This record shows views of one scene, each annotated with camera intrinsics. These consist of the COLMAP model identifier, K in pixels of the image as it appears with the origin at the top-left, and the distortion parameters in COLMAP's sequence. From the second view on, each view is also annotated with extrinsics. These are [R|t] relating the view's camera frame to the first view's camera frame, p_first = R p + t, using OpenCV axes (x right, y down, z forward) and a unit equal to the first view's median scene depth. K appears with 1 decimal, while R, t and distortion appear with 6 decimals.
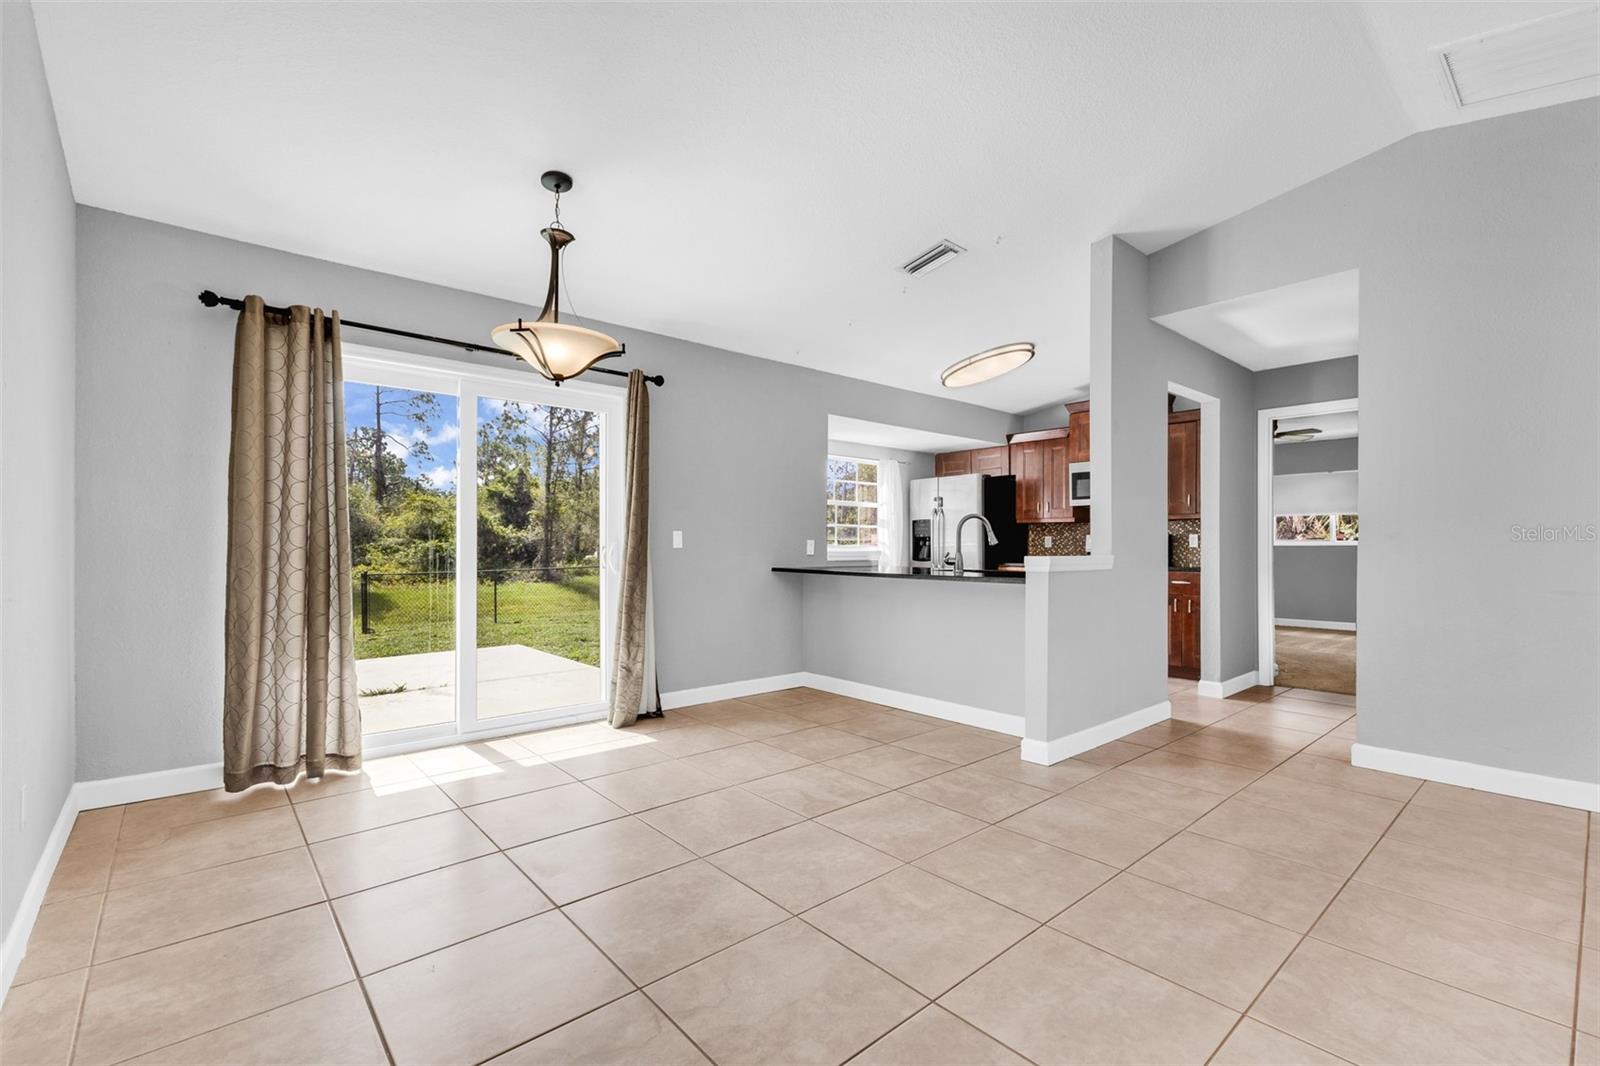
lens RADIAL K [[714.8, 0, 802.9], [0, 714.8, 543.0], [0, 0, 1]] dist [0.003297, 0.000051]
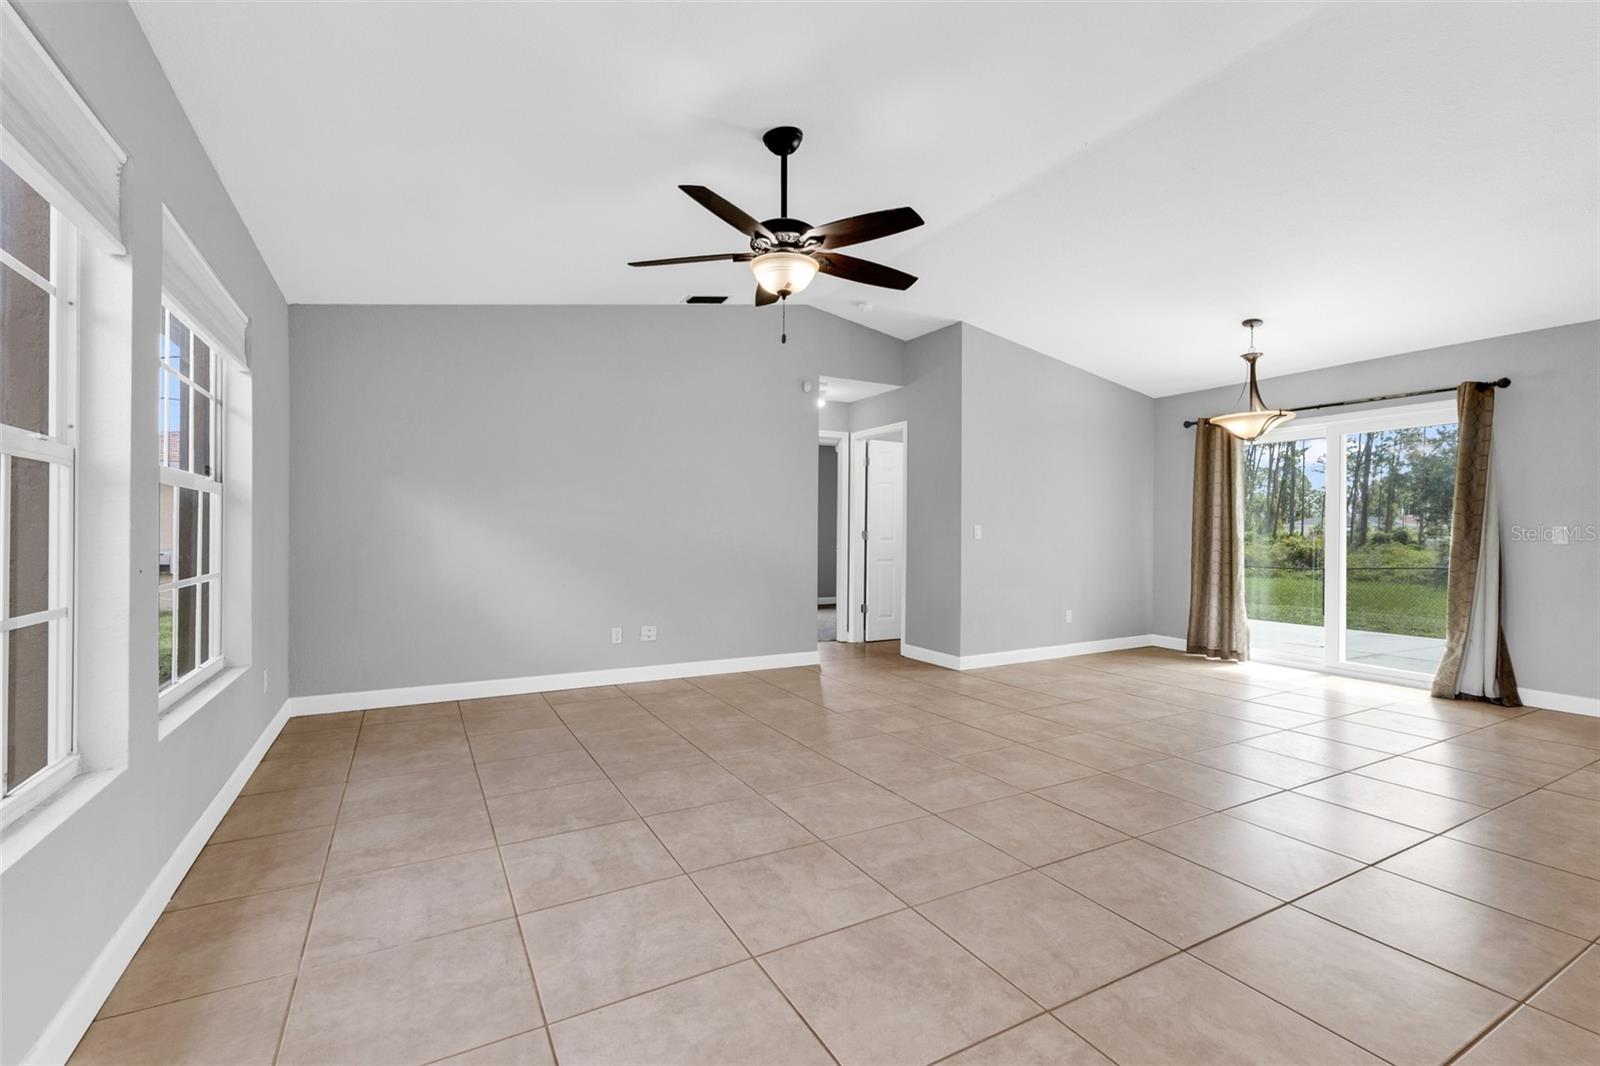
lens RADIAL K [[711.5, 0, 820.1], [0, 711.5, 532.5], [0, 0, 1]] dist [0.003904, -0.001035]
pose [[-0.186920, -0.004403, -0.982365, 1.052329], [-0.002580, 0.999989, -0.003991, -0.001790], [0.982372, 0.001789, -0.186929, 0.227586]]
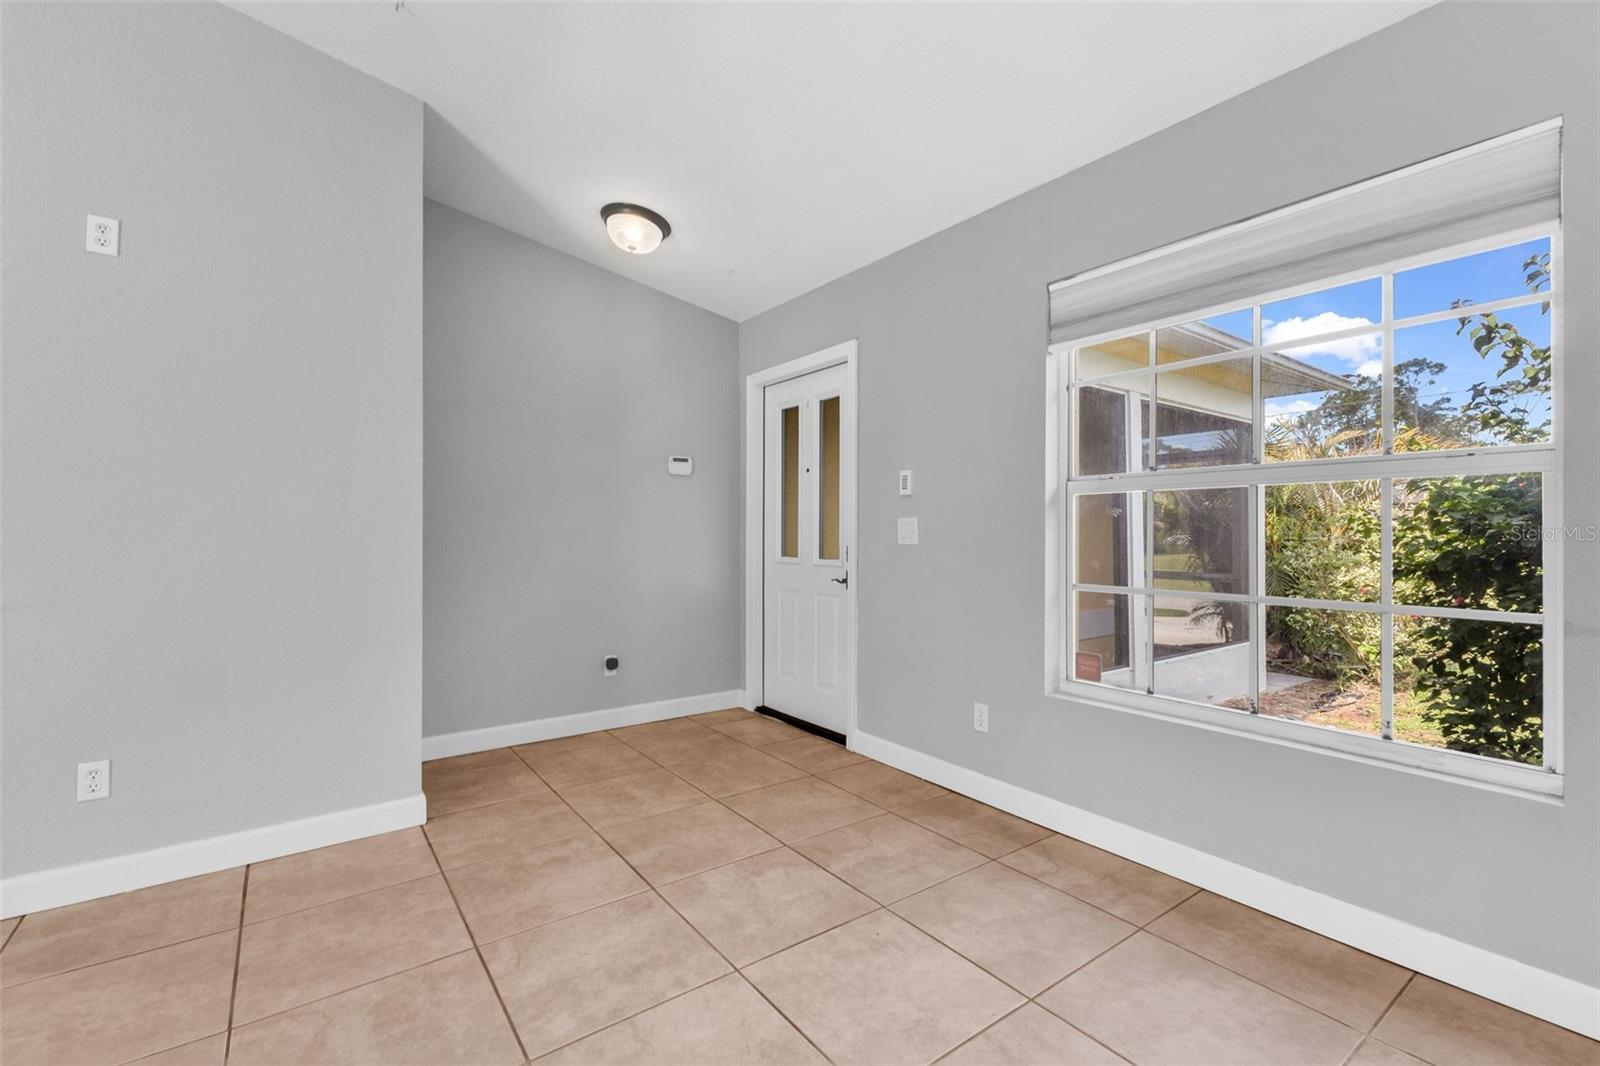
lens RADIAL K [[703.4, 0, 823.7], [0, 703.4, 528.7], [0, 0, 1]] dist [0.019035, 0.000007]
pose [[0.053010, 0.005555, 0.998579, 0.304868], [-0.003917, 0.999978, -0.005355, -0.005340], [-0.998586, -0.003627, 0.053031, 0.113050]]
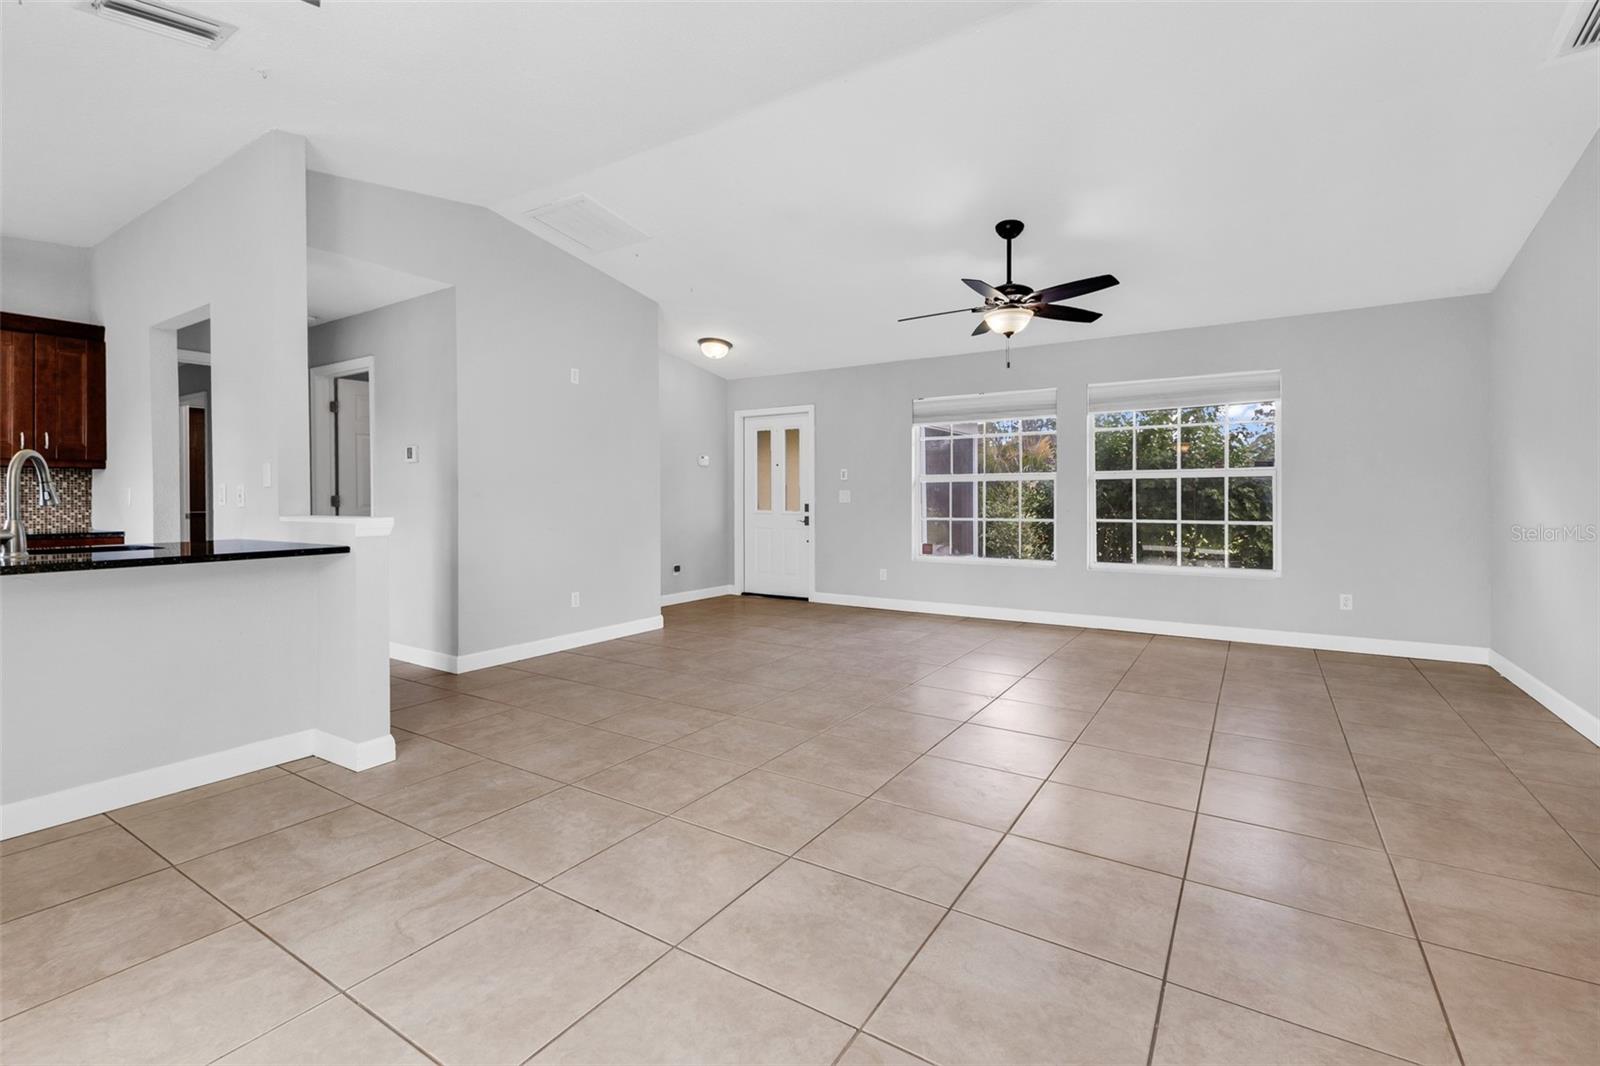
lens RADIAL K [[684.0, 0, 815.7], [0, 684.0, 500.5], [0, 0, 1]] dist [0.002169, -0.000187]
pose [[-0.292486, -0.003263, 0.956264, -0.480829], [-0.000661, 0.999995, 0.003210, -0.003230], [-0.956270, 0.000307, -0.292486, 0.614179]]
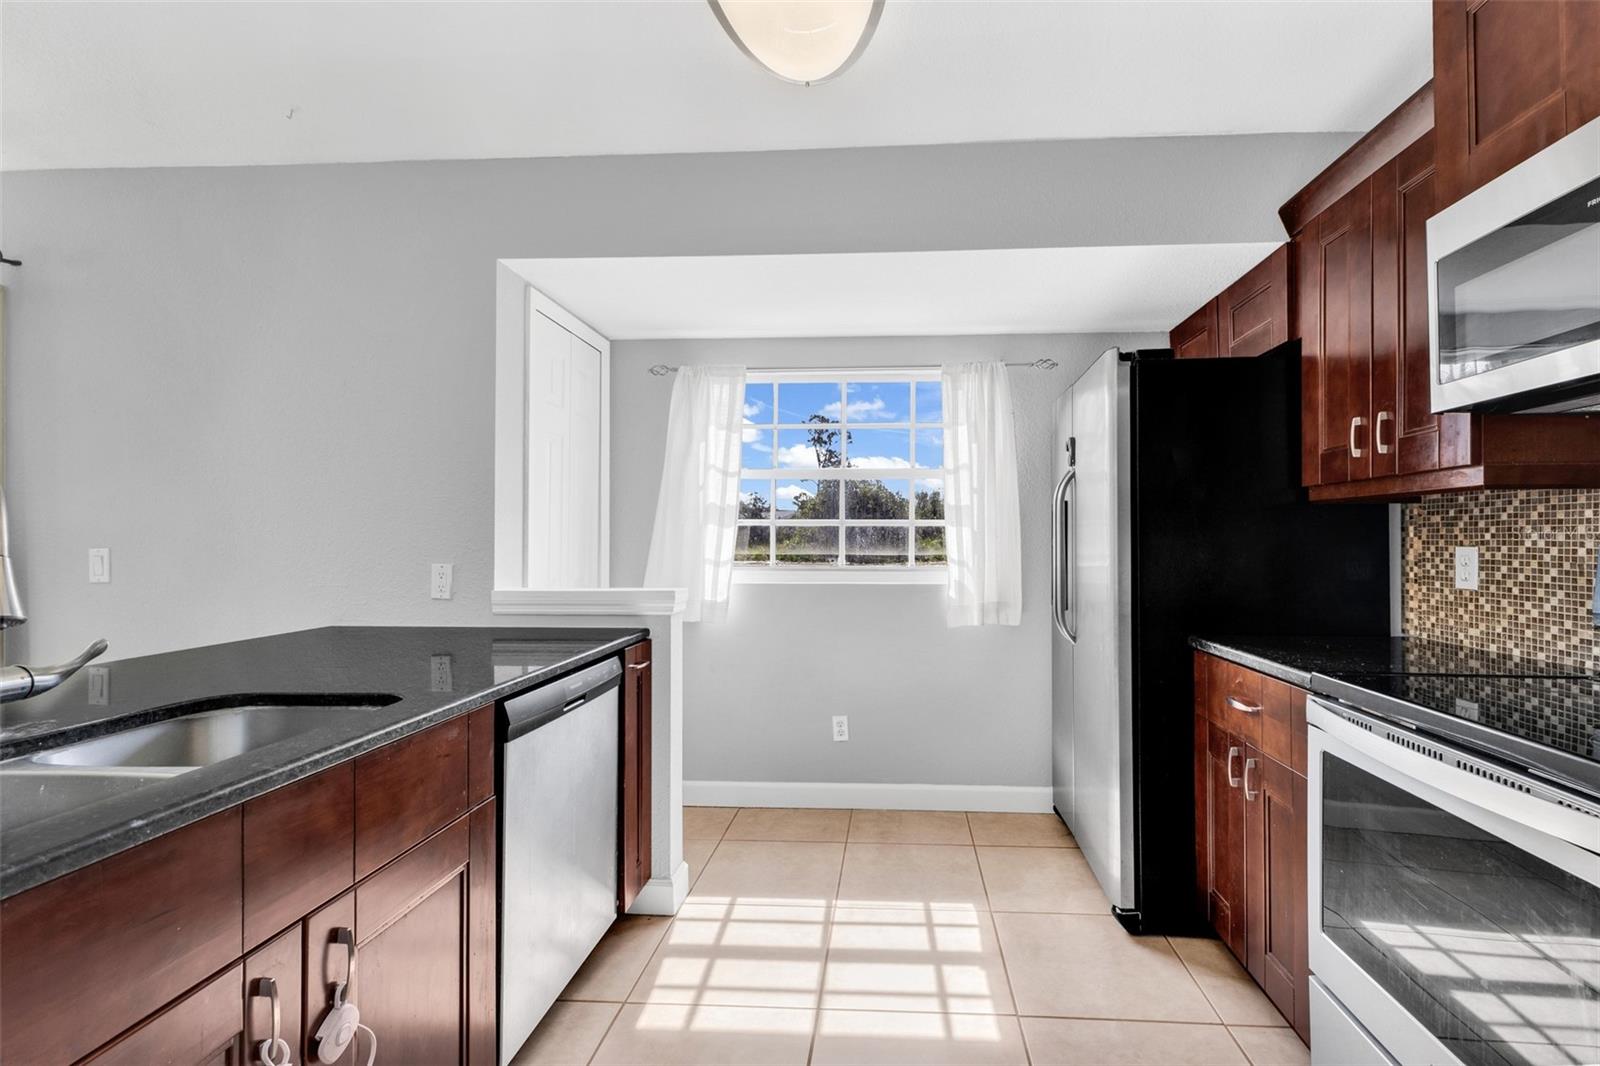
lens RADIAL K [[709.2, 0, 855.7], [0, 709.2, 533.3], [0, 0, 1]] dist [0.000961, 0.000146]
pose [[0.713681, -0.009678, -0.700404, 0.616670], [0.005195, 0.999950, -0.008523, -0.022540], [0.700451, 0.002444, 0.713696, 1.121162]]
